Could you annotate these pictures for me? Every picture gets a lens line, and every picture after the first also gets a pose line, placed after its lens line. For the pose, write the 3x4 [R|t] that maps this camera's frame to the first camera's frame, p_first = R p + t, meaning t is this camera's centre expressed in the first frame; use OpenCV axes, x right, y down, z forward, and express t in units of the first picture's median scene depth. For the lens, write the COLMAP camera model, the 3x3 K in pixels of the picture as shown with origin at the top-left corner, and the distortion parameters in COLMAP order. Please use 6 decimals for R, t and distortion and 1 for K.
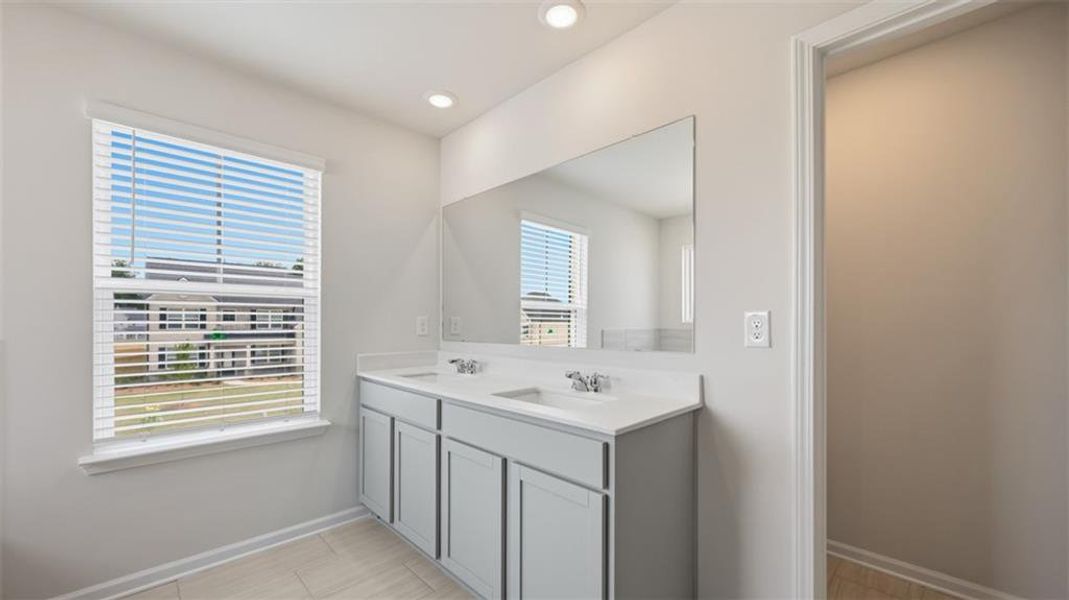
lens RADIAL K [[418.1, 0, 535.7], [0, 418.1, 323.0], [0, 0, 1]] dist [-0.001278, -0.000269]
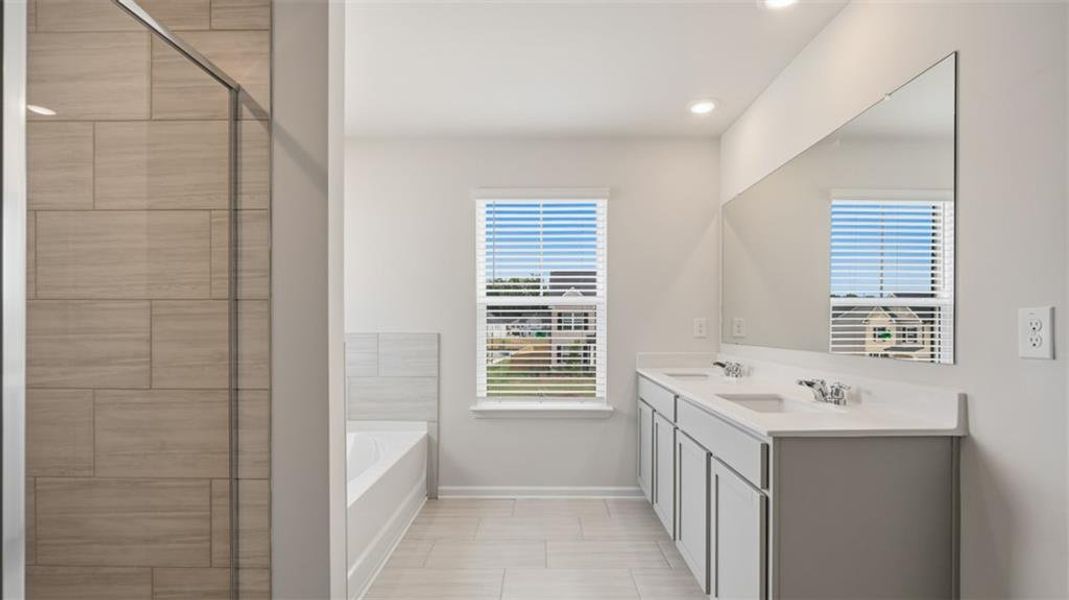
lens RADIAL K [[479.5, 0, 536.2], [0, 479.5, 325.2], [0, 0, 1]] dist [0.001166, 0.000016]
pose [[0.700576, -0.000617, -0.713577, 0.332344], [0.000631, 1.000000, -0.000244, 0.000737], [0.713577, -0.000279, 0.700576, -0.111446]]
